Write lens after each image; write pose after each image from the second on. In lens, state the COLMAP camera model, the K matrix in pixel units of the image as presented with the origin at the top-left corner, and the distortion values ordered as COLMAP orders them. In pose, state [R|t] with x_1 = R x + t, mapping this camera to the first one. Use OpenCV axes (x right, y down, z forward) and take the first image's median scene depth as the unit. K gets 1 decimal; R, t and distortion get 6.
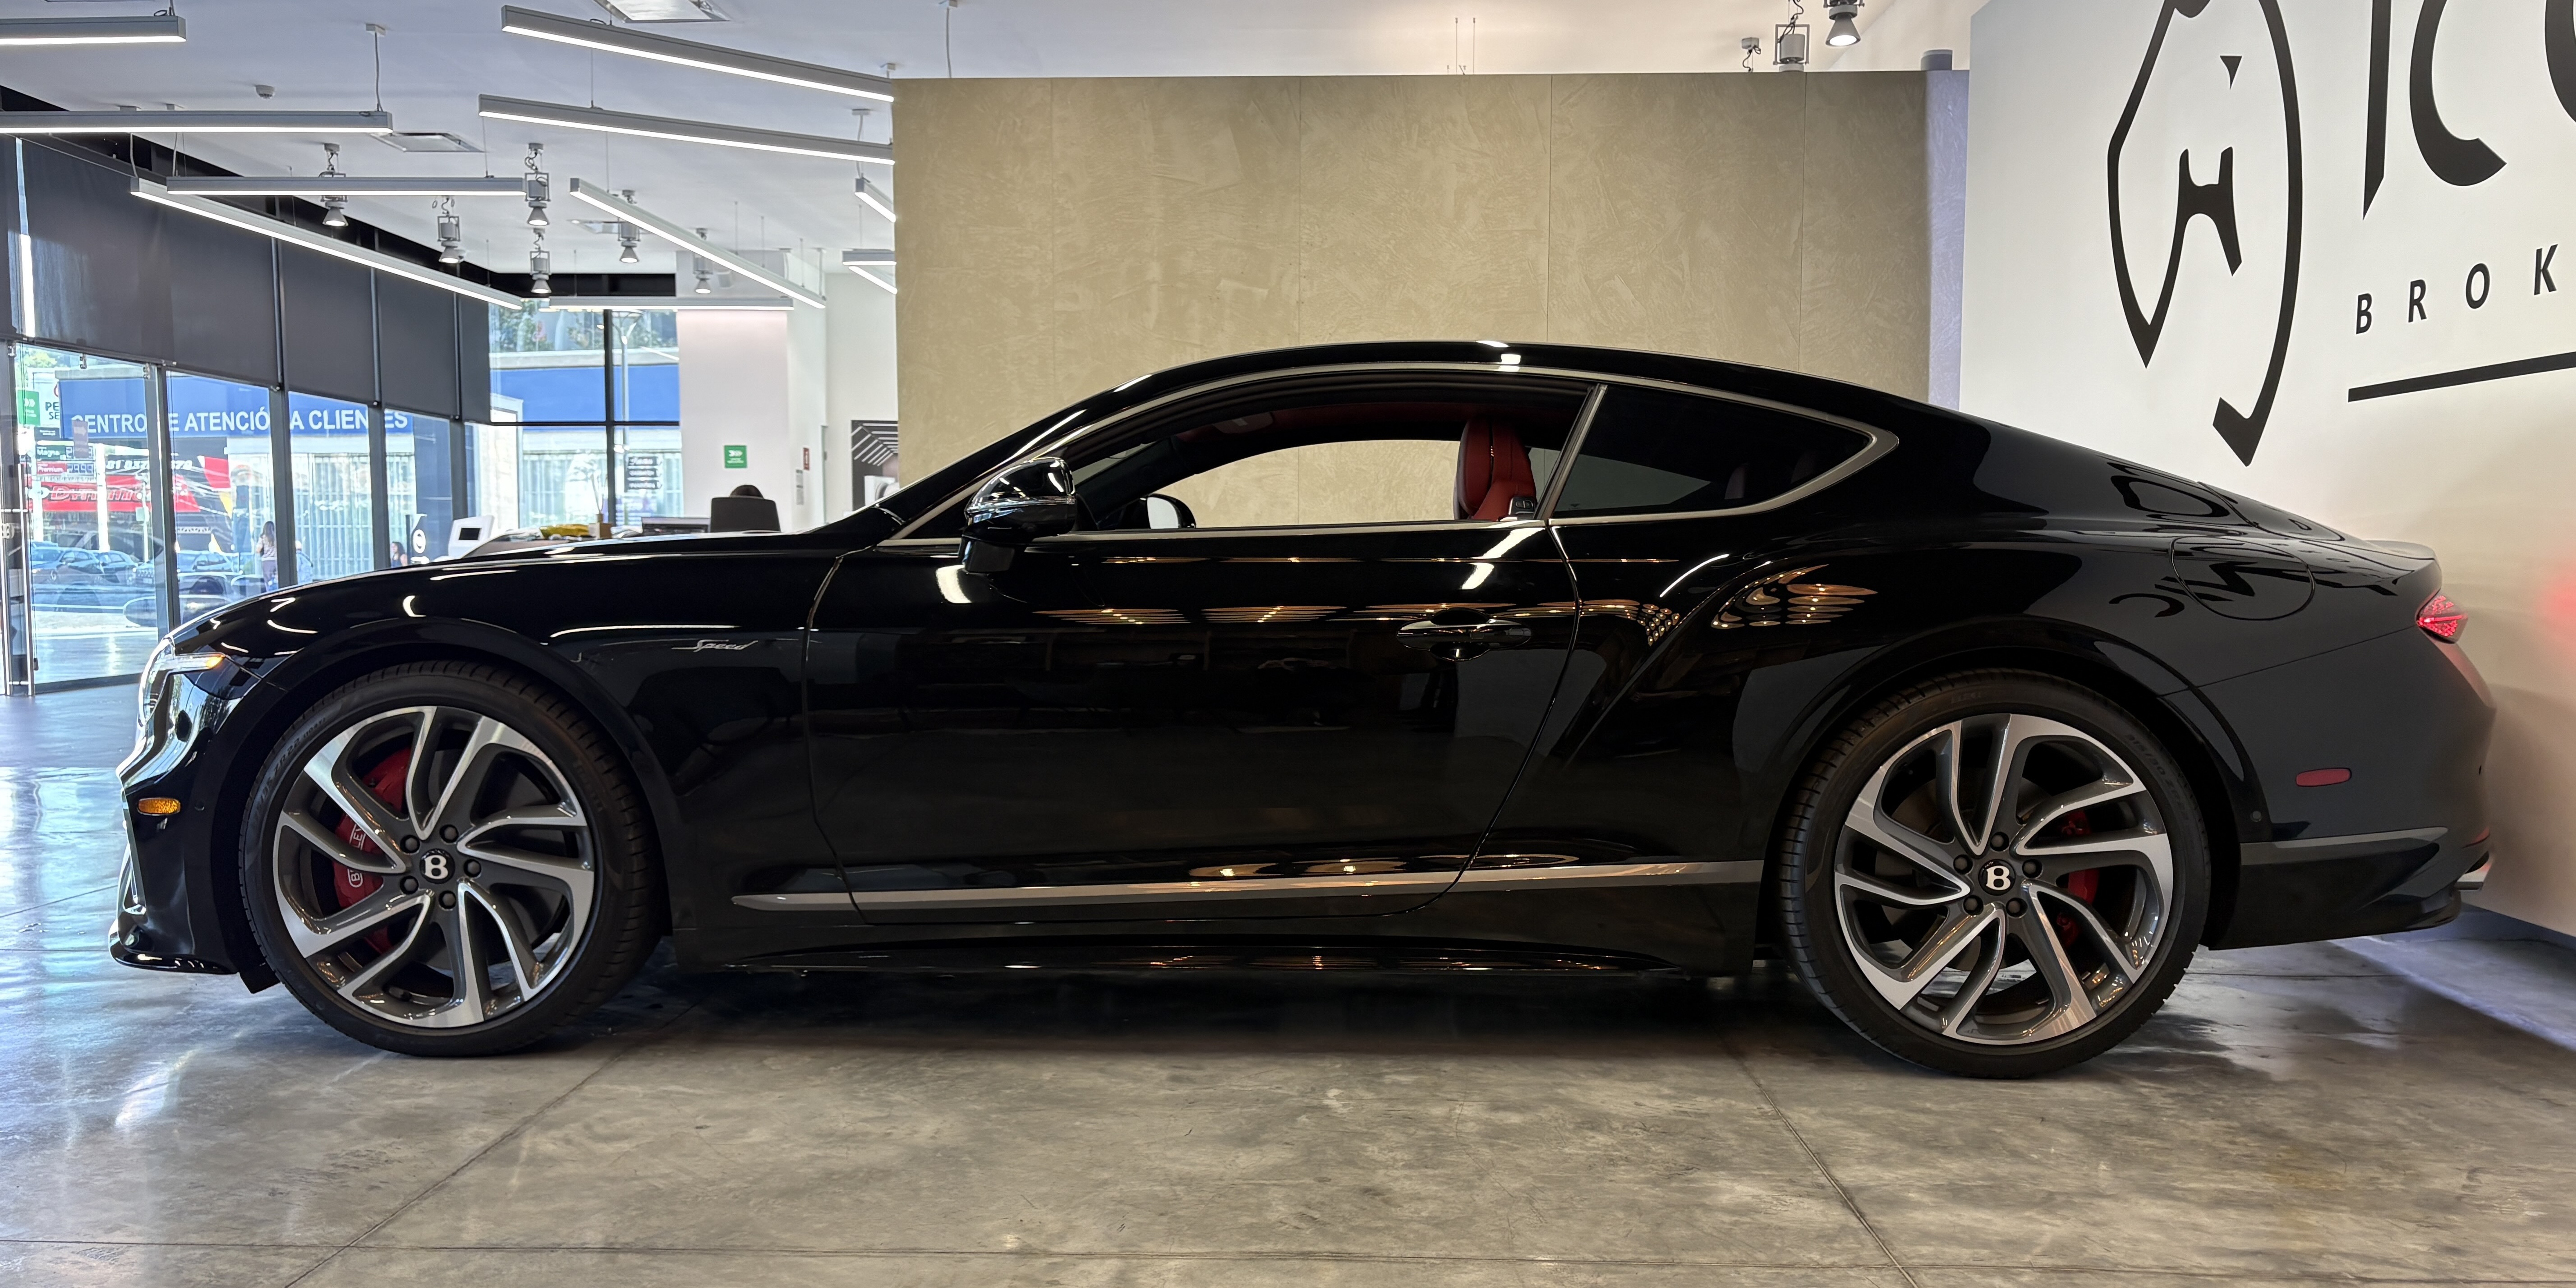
lens RADIAL K [[1955.3, 0, 1285.1], [0, 1955.3, 653.5], [0, 0, 1]] dist [0.037283, -0.040307]
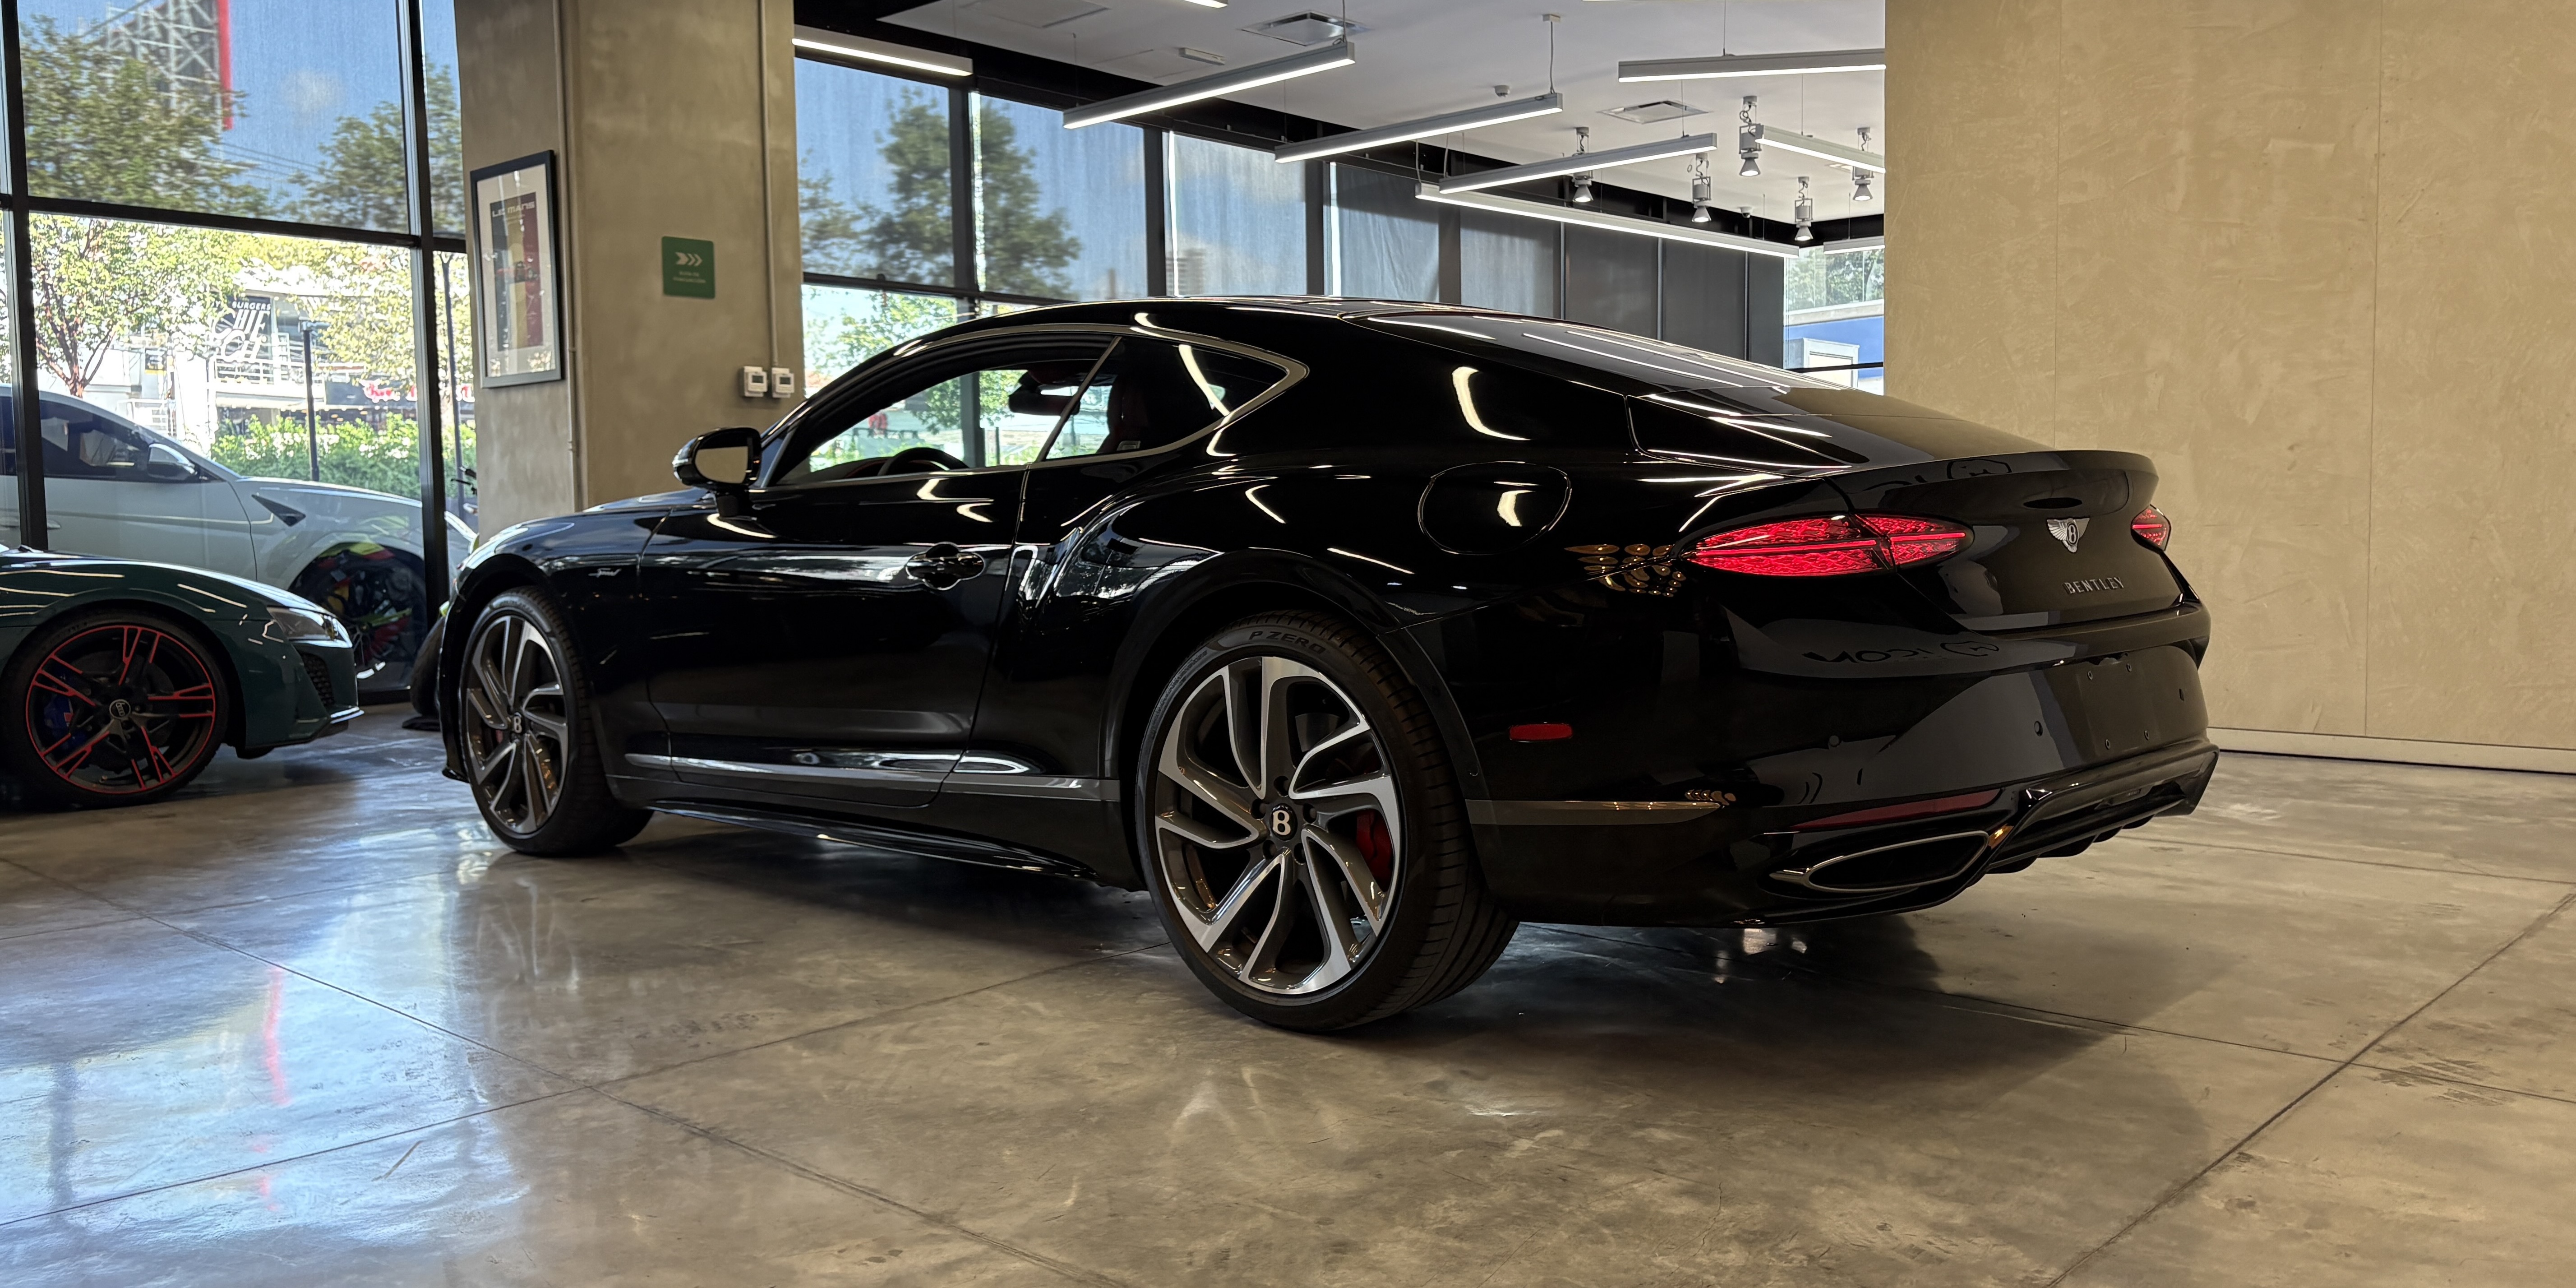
lens RADIAL K [[1955.6, 0, 1246.9], [0, 1955.6, 615.6], [0, 0, 1]] dist [0.037283, -0.040307]
pose [[0.754193, 0.020813, -0.656322, 0.475744], [-0.014878, 0.999783, 0.014608, -0.004978], [0.656484, -0.001252, 0.754339, 0.293497]]
